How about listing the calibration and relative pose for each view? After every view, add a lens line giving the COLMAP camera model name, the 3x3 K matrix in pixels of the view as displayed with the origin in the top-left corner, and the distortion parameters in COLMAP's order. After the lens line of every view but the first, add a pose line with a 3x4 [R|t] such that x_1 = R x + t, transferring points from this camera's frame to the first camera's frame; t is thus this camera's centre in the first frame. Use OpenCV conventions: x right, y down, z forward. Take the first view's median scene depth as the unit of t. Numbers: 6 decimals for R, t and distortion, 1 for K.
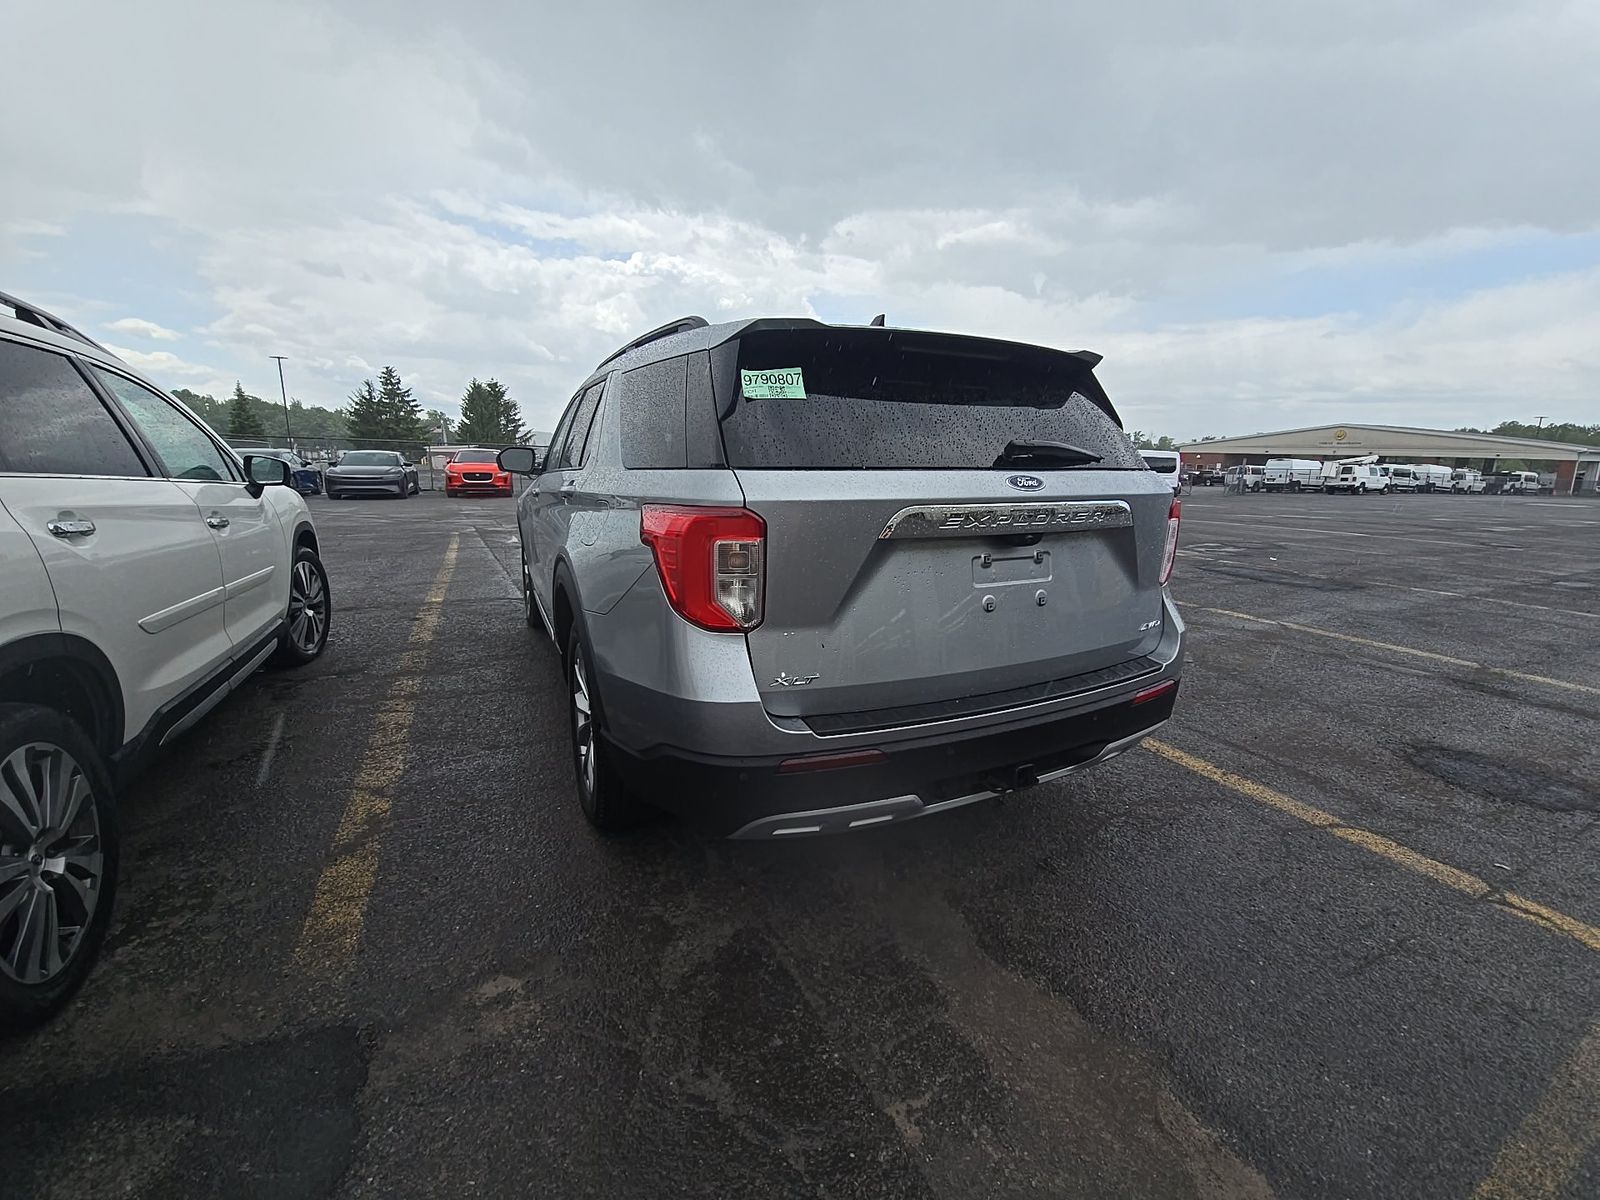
lens RADIAL K [[641.4, 0, 741.2], [0, 641.4, 578.5], [0, 0, 1]] dist [0.020937, -0.017945]
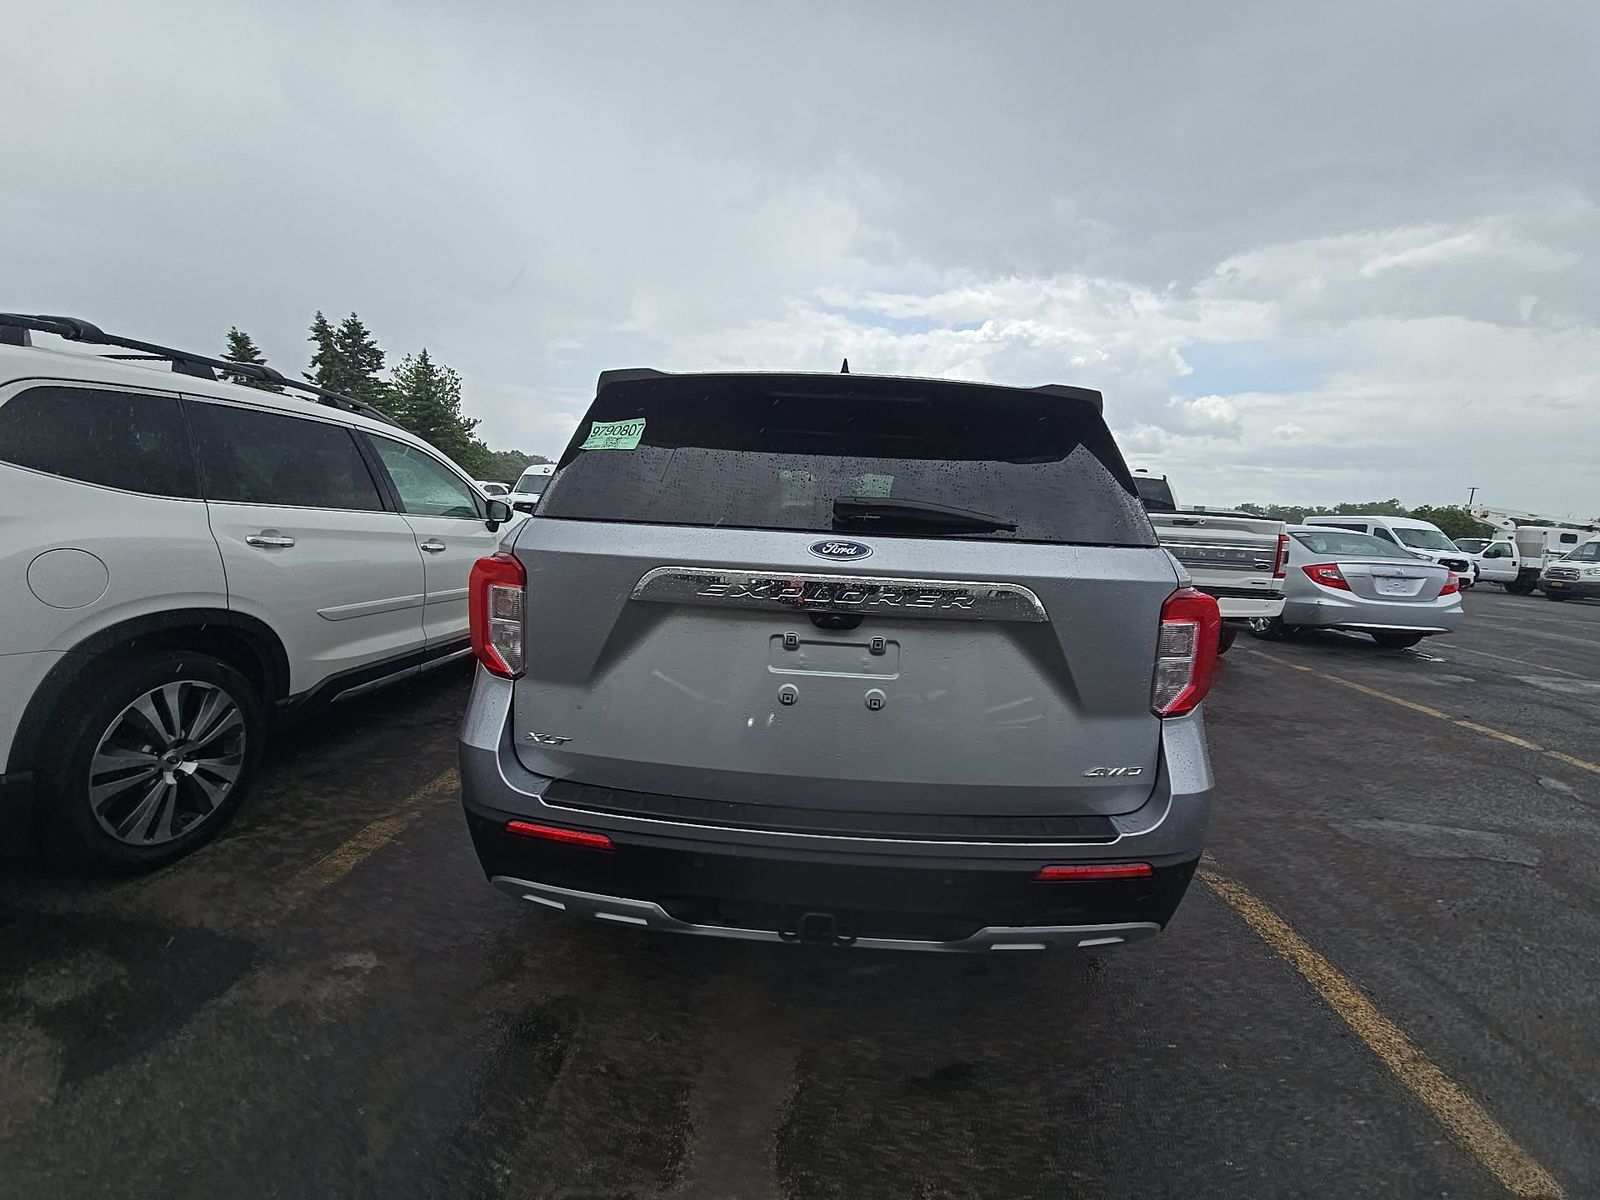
lens RADIAL K [[618.3, 0, 777.3], [0, 618.3, 576.5], [0, 0, 1]] dist [0.017787, -0.011958]
pose [[0.887207, 0.081456, -0.454125, 0.532287], [-0.120780, 0.990971, -0.058215, -0.045548], [0.445282, 0.106498, 0.889034, 0.209671]]
